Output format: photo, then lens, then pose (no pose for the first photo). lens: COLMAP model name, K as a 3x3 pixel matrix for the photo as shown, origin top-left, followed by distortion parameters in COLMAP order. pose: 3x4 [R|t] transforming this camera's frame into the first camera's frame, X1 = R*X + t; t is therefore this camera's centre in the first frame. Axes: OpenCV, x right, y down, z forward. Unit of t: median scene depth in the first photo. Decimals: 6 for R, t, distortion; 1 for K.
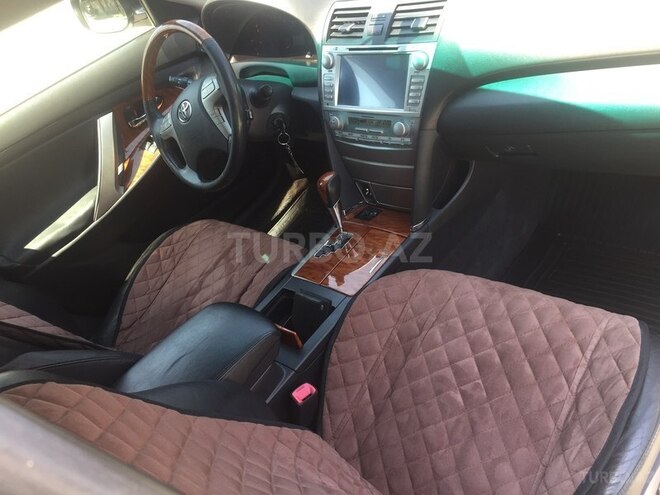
lens RADIAL K [[570.9, 0, 330.3], [0, 570.9, 247.4], [0, 0, 1]] dist [0.090781, -0.129213]
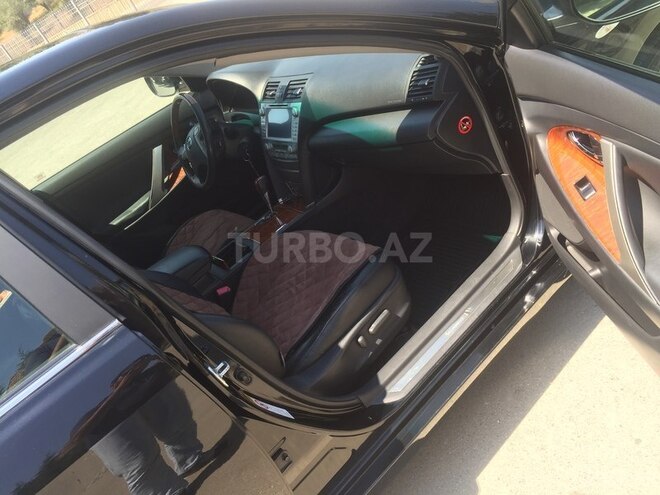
lens RADIAL K [[570.9, 0, 331.5], [0, 570.9, 245.6], [0, 0, 1]] dist [0.090781, -0.129213]
pose [[0.975970, 0.009222, -0.217709, 0.598355], [-0.019019, 0.998896, -0.042951, 0.153153], [0.217073, 0.046059, 0.975068, -0.642729]]
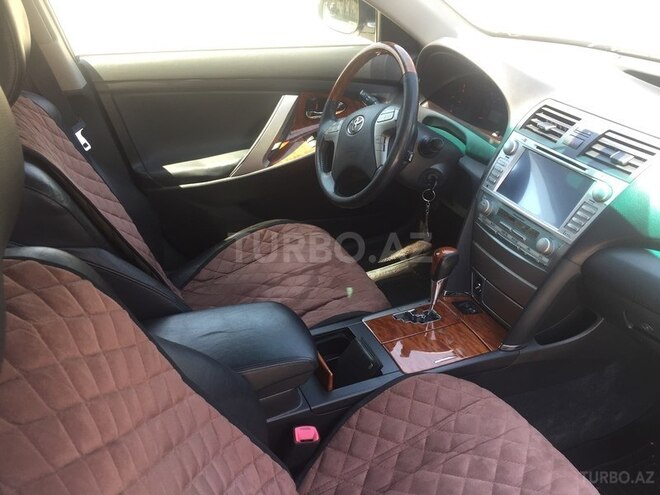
lens RADIAL K [[570.9, 0, 328.6], [0, 570.9, 246.3], [0, 0, 1]] dist [0.090781, -0.129213]
pose [[0.841918, 0.500174, -0.202487, 0.018026], [-0.515314, 0.856585, -0.026722, -0.002831], [0.160082, 0.126842, 0.978920, 0.039761]]
